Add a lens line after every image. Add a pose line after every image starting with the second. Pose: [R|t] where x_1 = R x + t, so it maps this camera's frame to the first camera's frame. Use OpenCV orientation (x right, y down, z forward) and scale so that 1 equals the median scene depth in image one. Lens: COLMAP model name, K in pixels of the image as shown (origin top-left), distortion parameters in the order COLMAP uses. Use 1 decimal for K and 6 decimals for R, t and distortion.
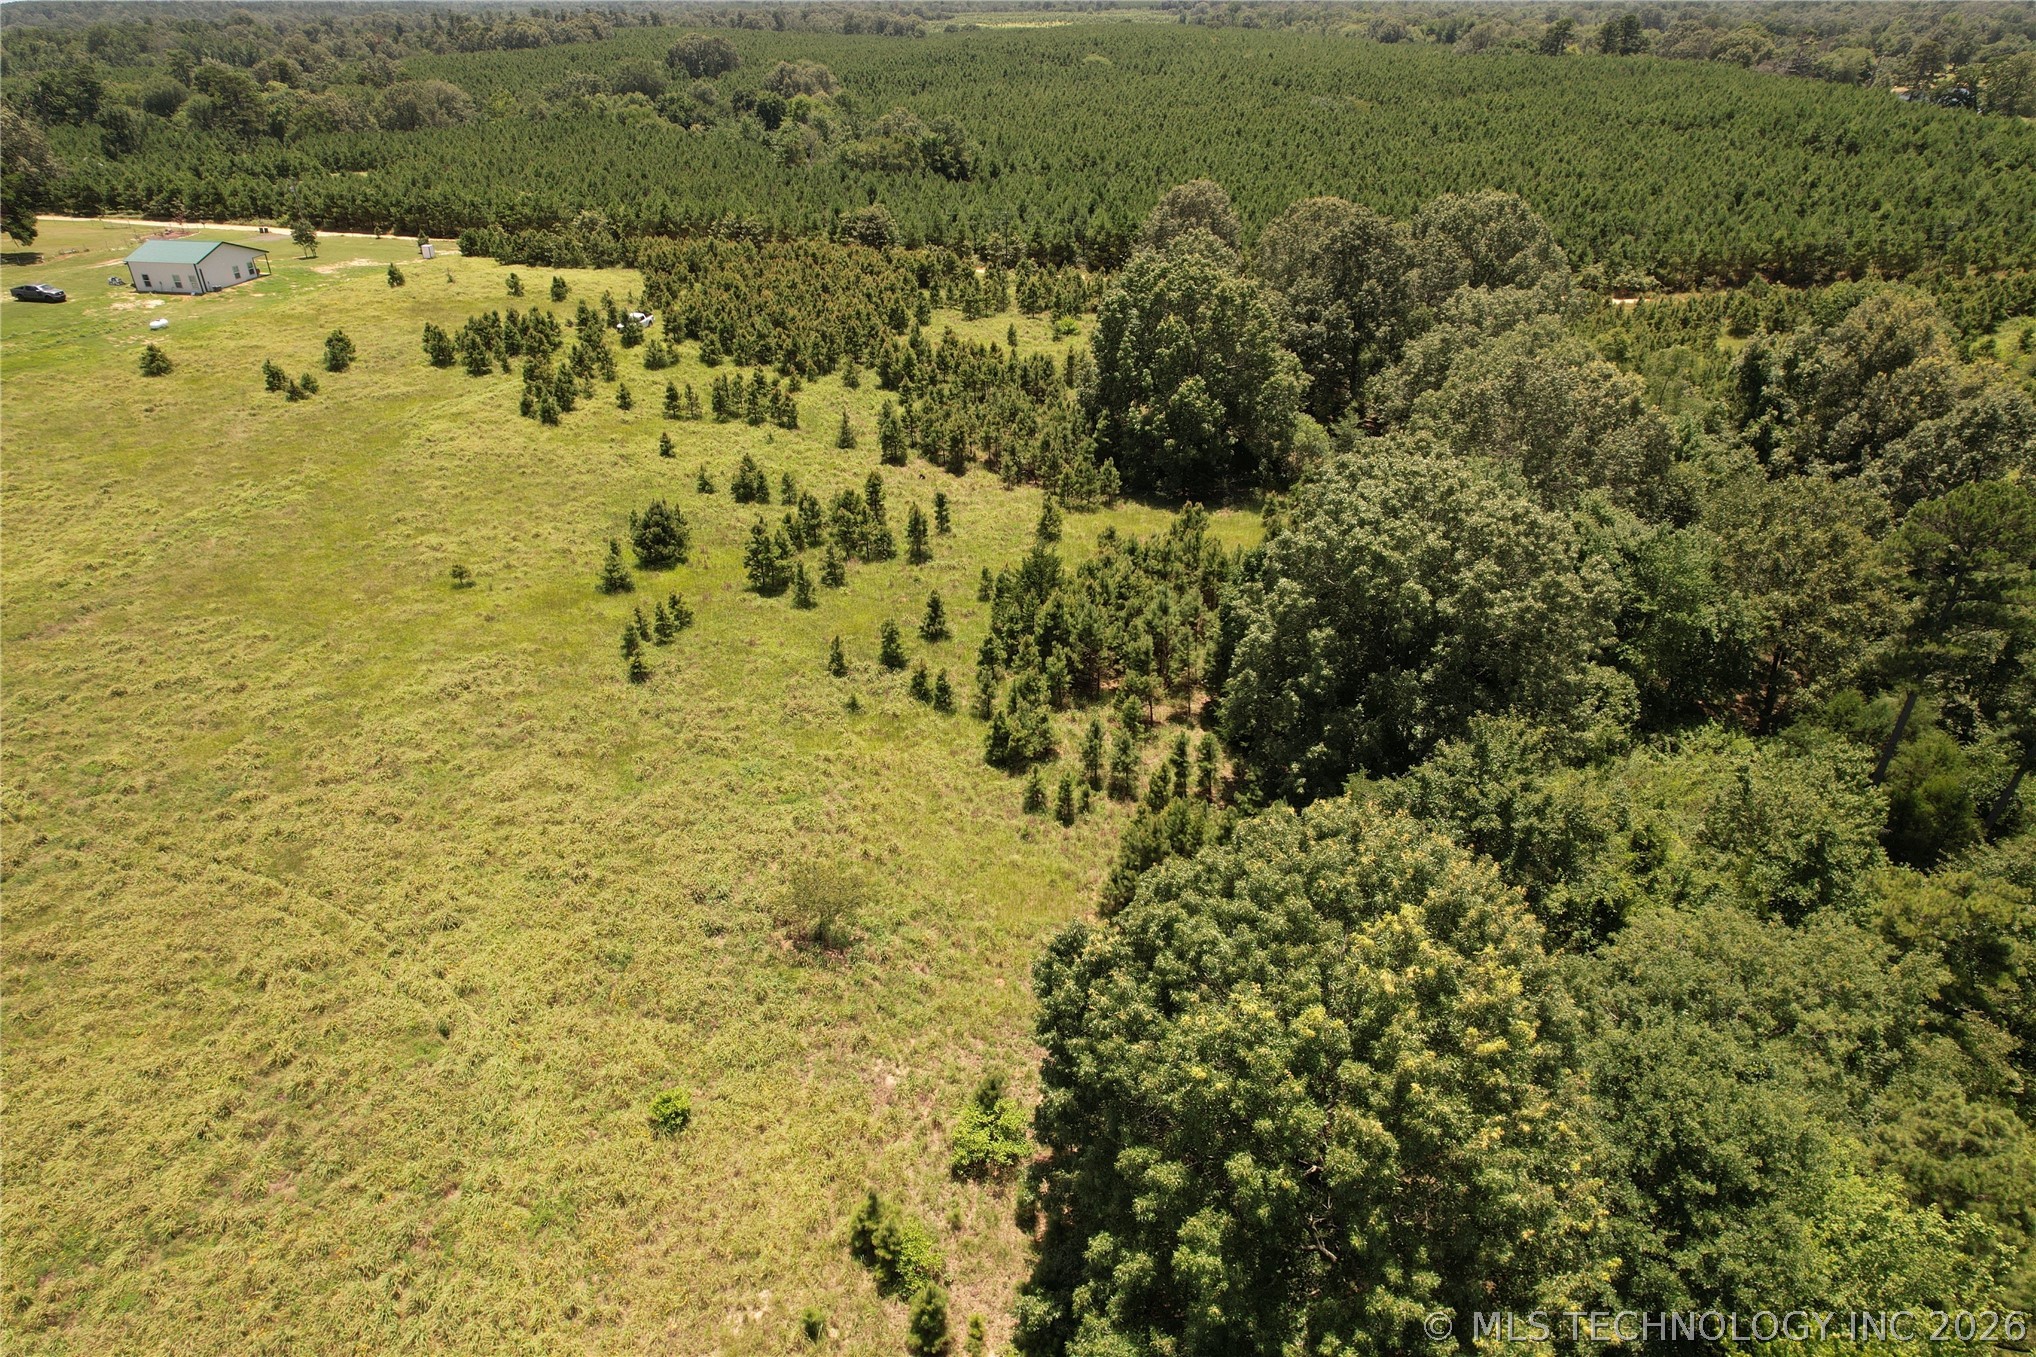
lens RADIAL K [[1301.7, 0, 1024.6], [0, 1301.7, 688.1], [0, 0, 1]] dist [-0.076282, 0.065813]
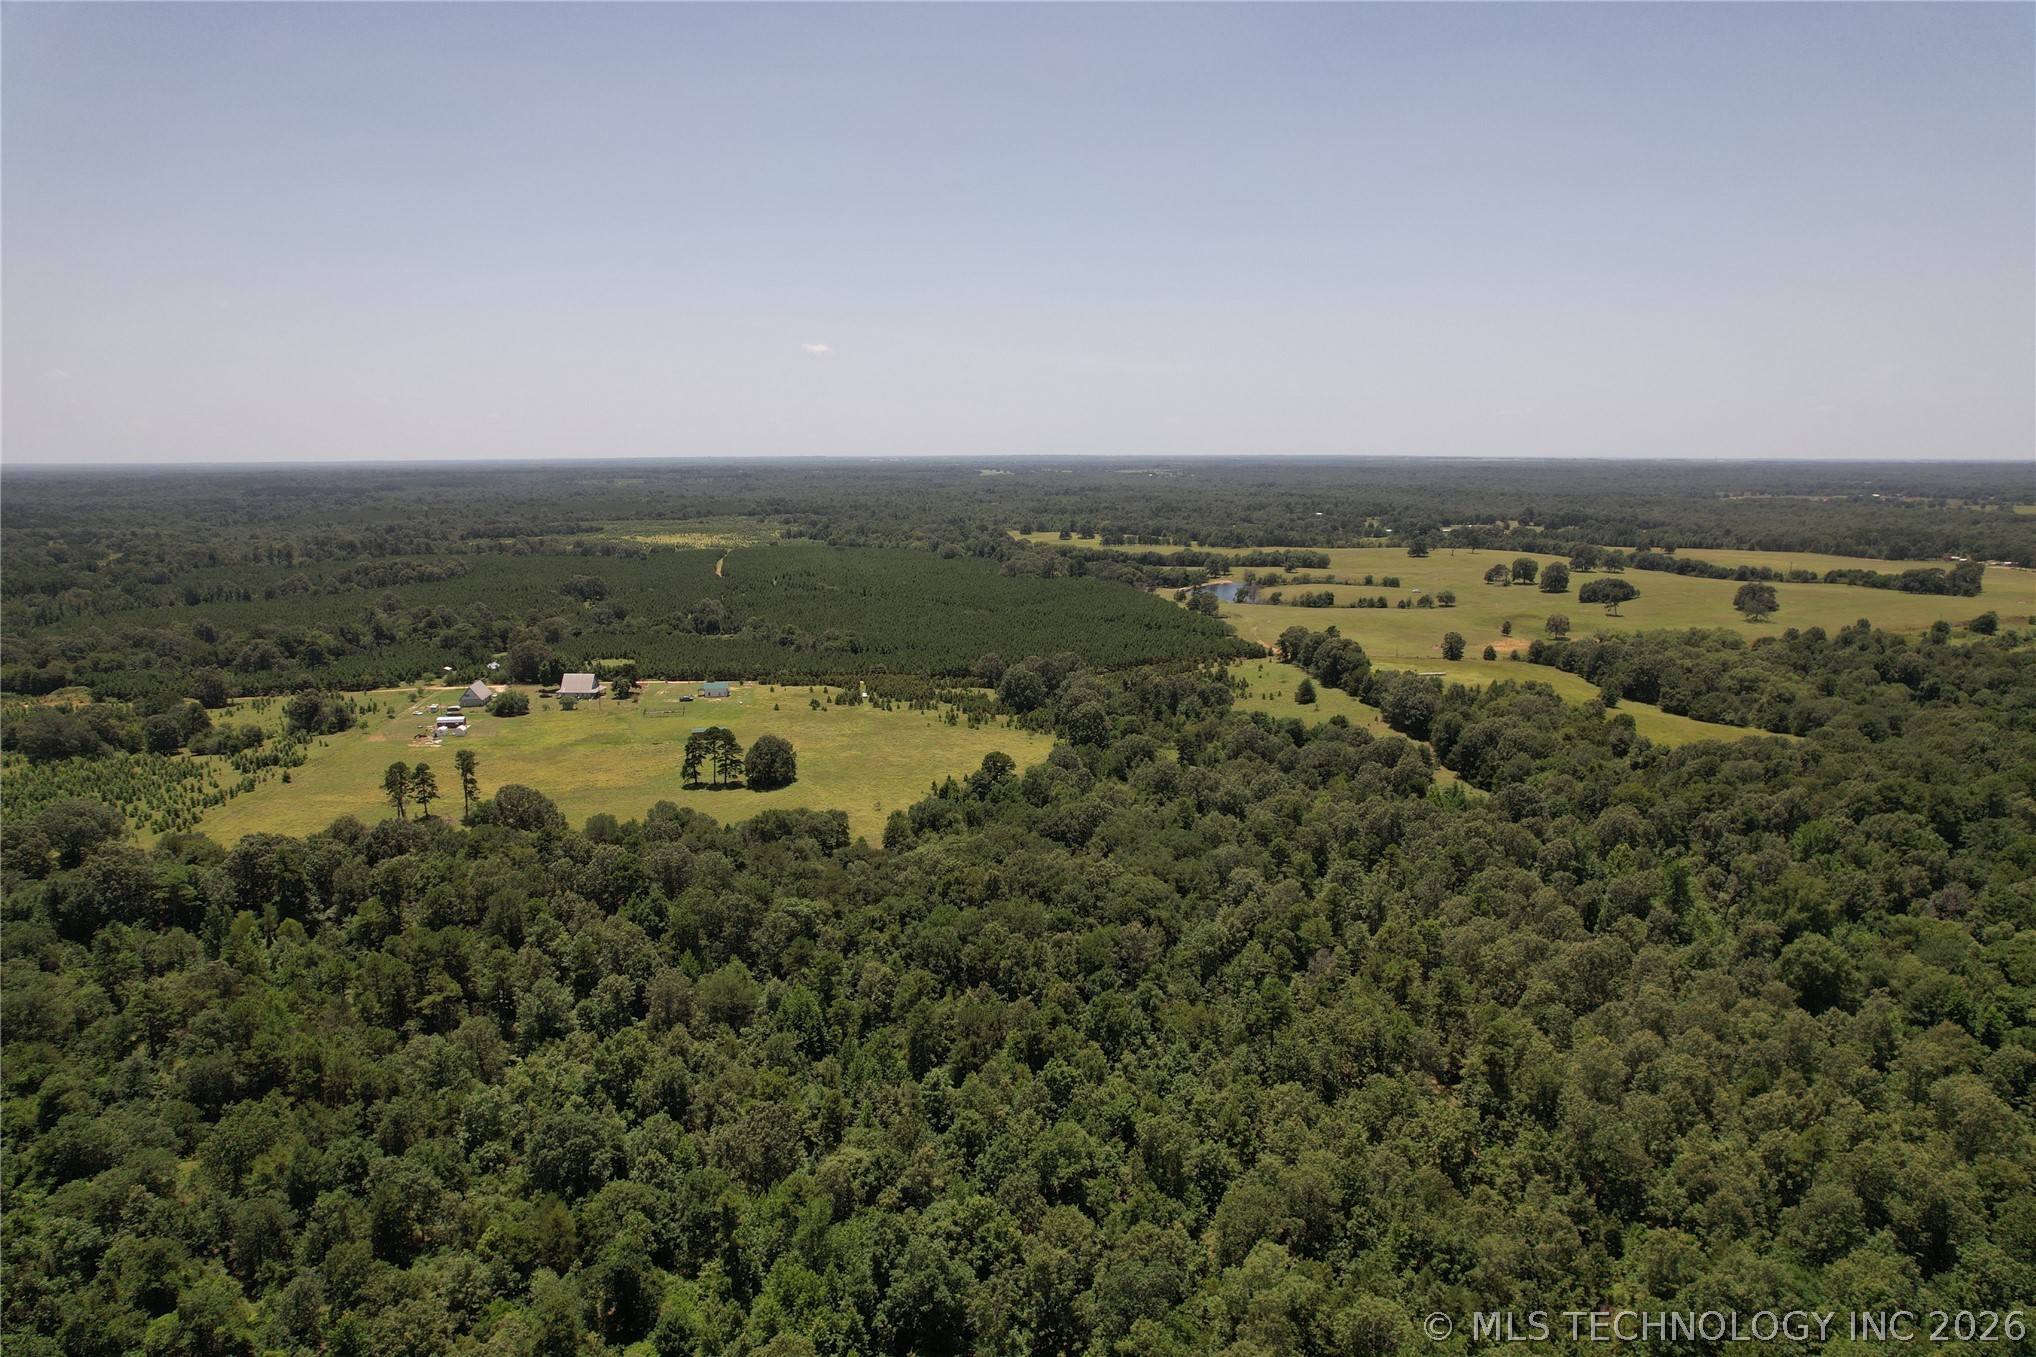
lens RADIAL K [[1300.7, 0, 1025.4], [0, 1300.7, 686.0], [0, 0, 1]] dist [-0.074808, 0.066718]
pose [[0.933032, -0.061600, 0.354481, -0.940313], [0.172525, 0.941178, -0.290551, 0.687227], [-0.315731, 0.332250, 0.888777, -1.993132]]
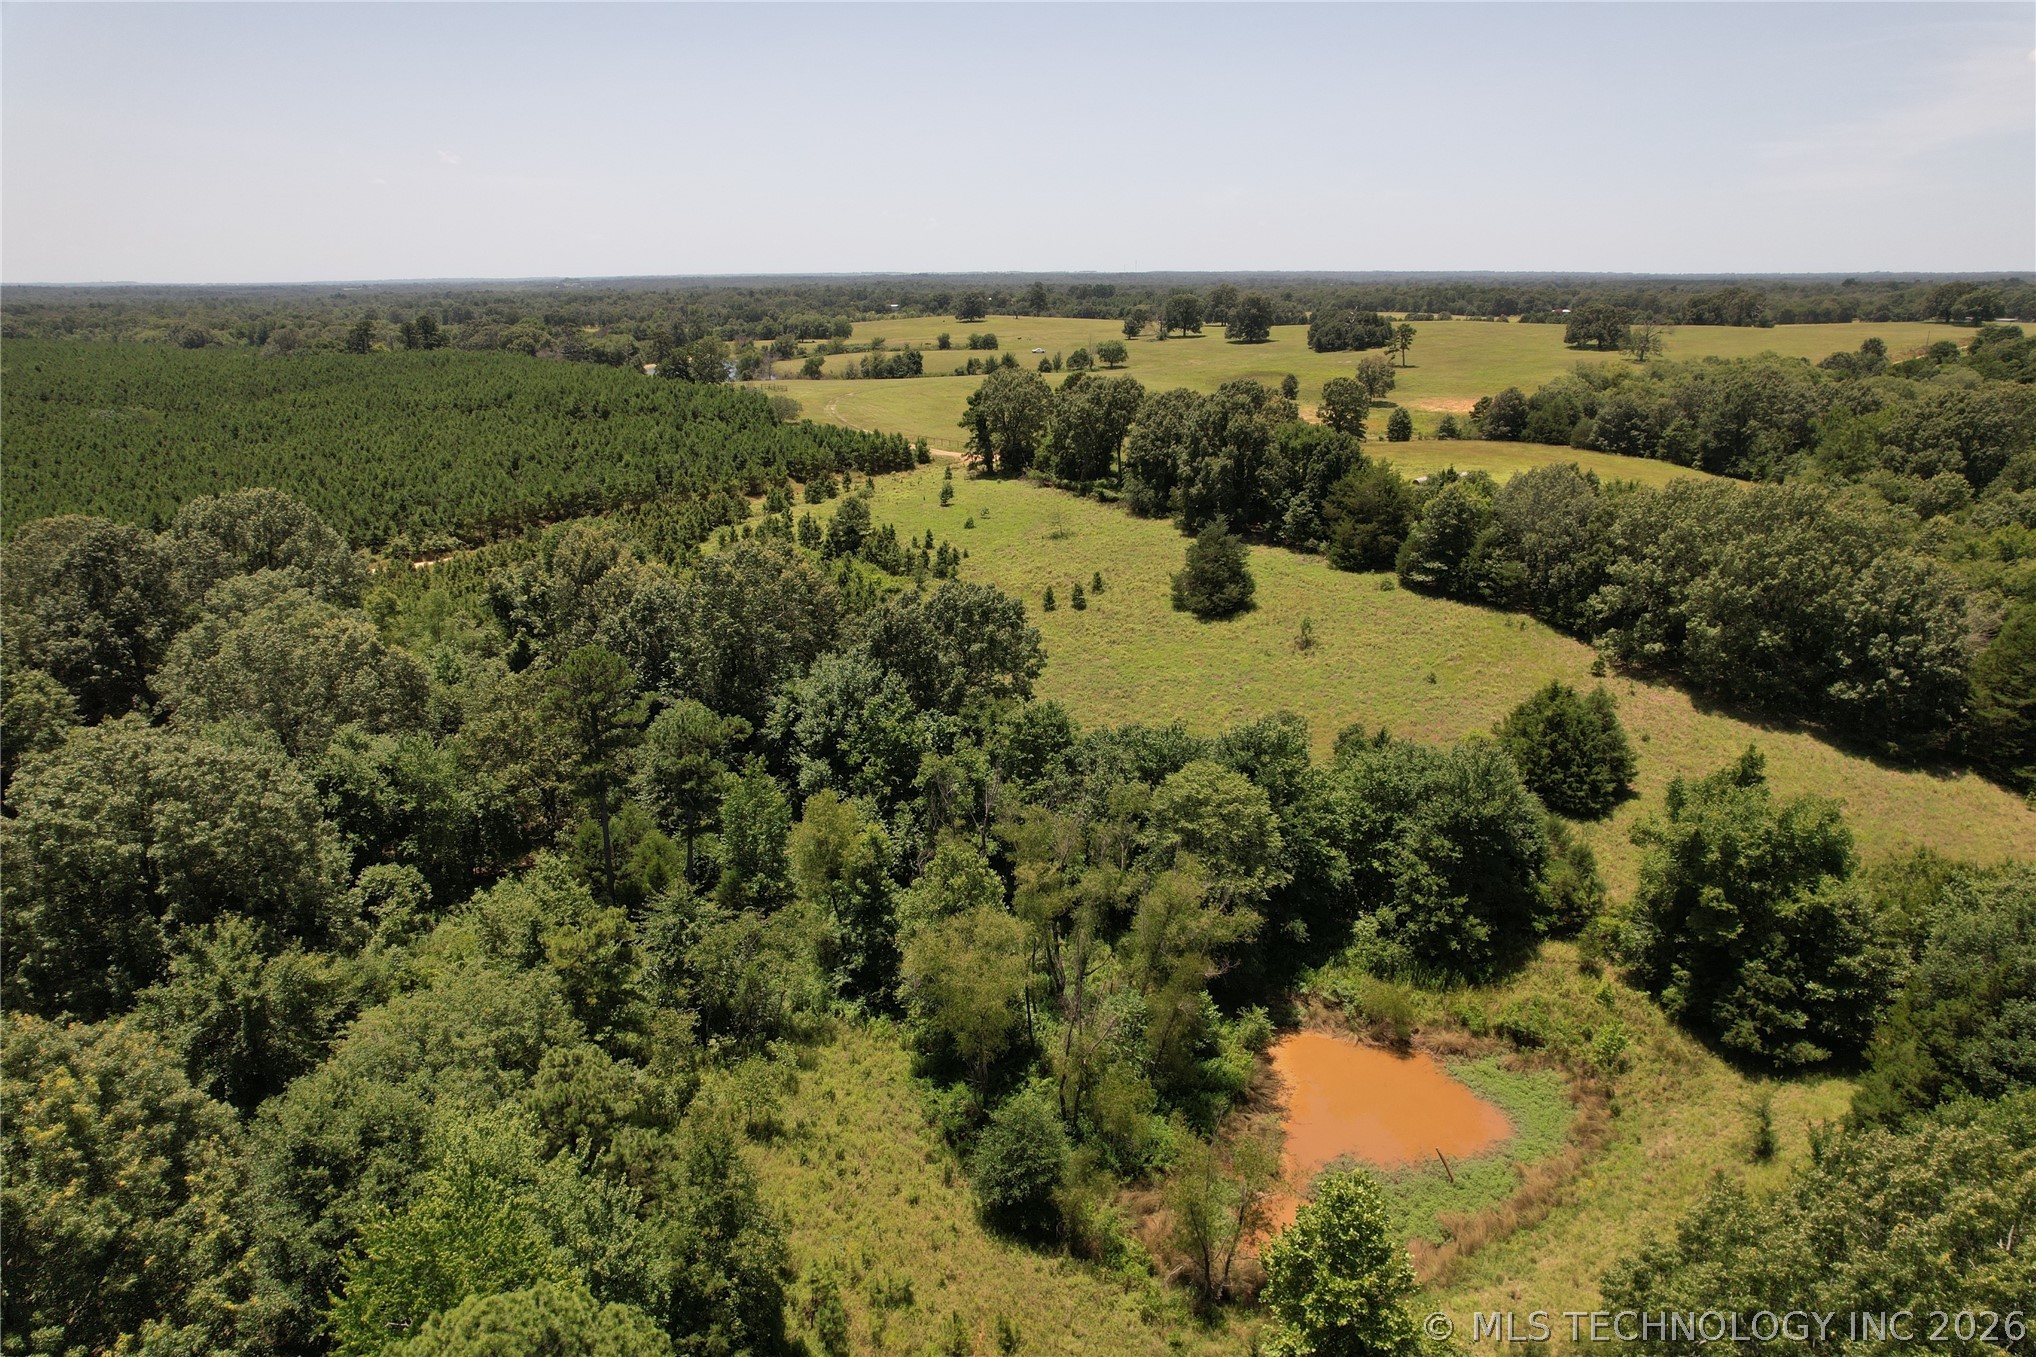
lens RADIAL K [[1302.3, 0, 1026.9], [0, 1302.3, 684.5], [0, 0, 1]] dist [-0.073475, 0.065218]
pose [[0.697480, -0.217037, 0.682947, 0.038446], [0.349192, 0.935164, -0.059434, 0.039745], [-0.625768, 0.279934, 0.728046, -0.098631]]
